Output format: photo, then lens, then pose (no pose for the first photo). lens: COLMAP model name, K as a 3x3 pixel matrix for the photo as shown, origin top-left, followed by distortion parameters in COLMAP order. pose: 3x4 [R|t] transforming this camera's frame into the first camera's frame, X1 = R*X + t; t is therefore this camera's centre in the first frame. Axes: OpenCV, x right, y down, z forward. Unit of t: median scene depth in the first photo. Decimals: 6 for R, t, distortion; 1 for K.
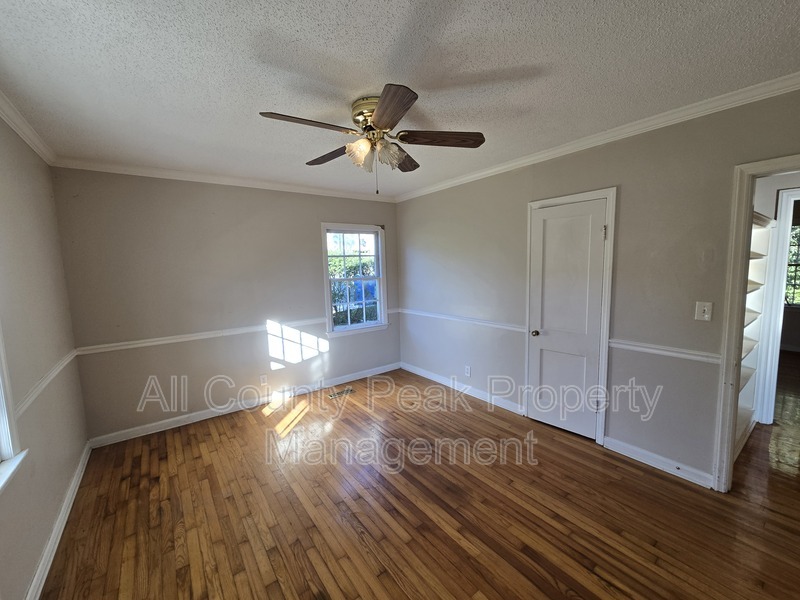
lens RADIAL K [[329.7, 0, 403.3], [0, 329.7, 298.0], [0, 0, 1]] dist [0.001590, 0.000416]
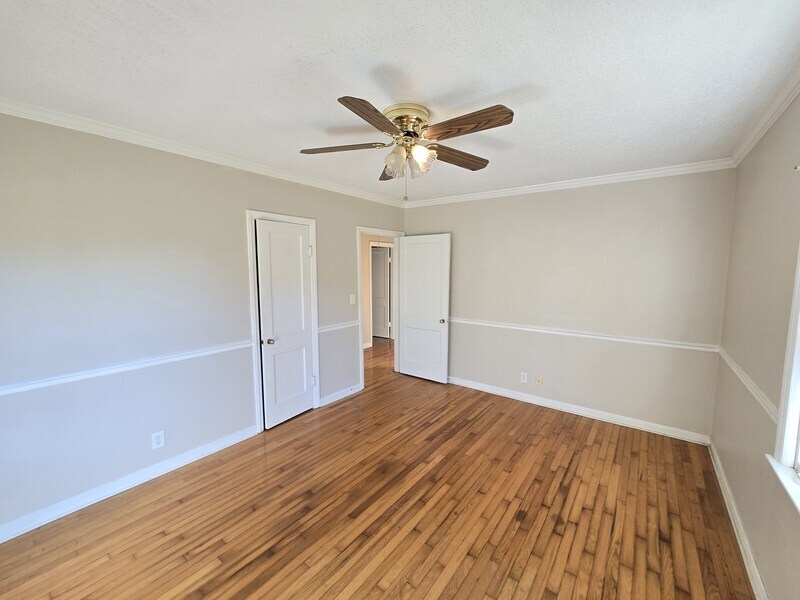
lens RADIAL K [[329.7, 0, 407.8], [0, 329.7, 298.8], [0, 0, 1]] dist [0.001590, 0.000416]
pose [[-0.284948, -0.063970, 0.956406, -0.998834], [0.103518, 0.989881, 0.097051, -0.115134], [-0.952937, 0.126660, -0.275443, 1.251149]]
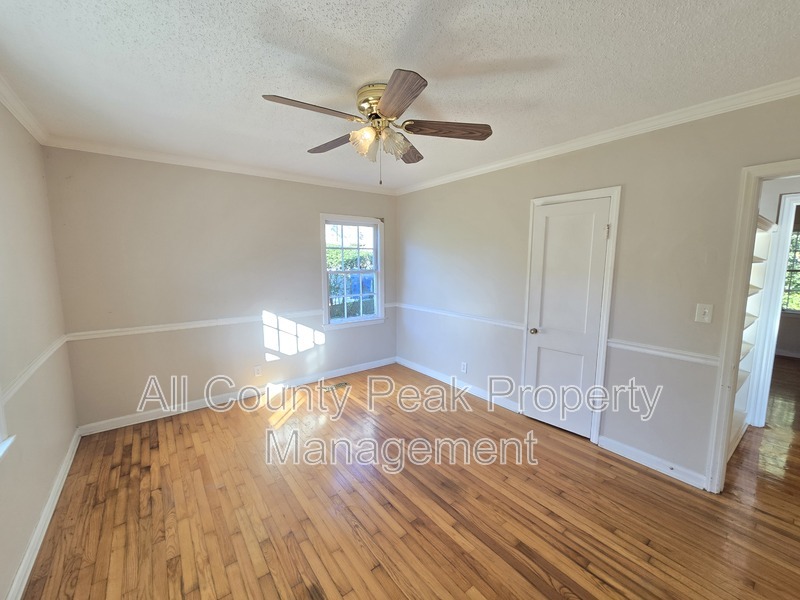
lens RADIAL K [[329.7, 0, 403.3], [0, 329.7, 298.0], [0, 0, 1]] dist [0.001590, 0.000416]
pose [[0.999503, 0.028184, 0.014143, -0.015373], [-0.028392, 0.999488, 0.014733, 0.005051], [-0.013720, -0.015127, 0.999791, 0.013942]]
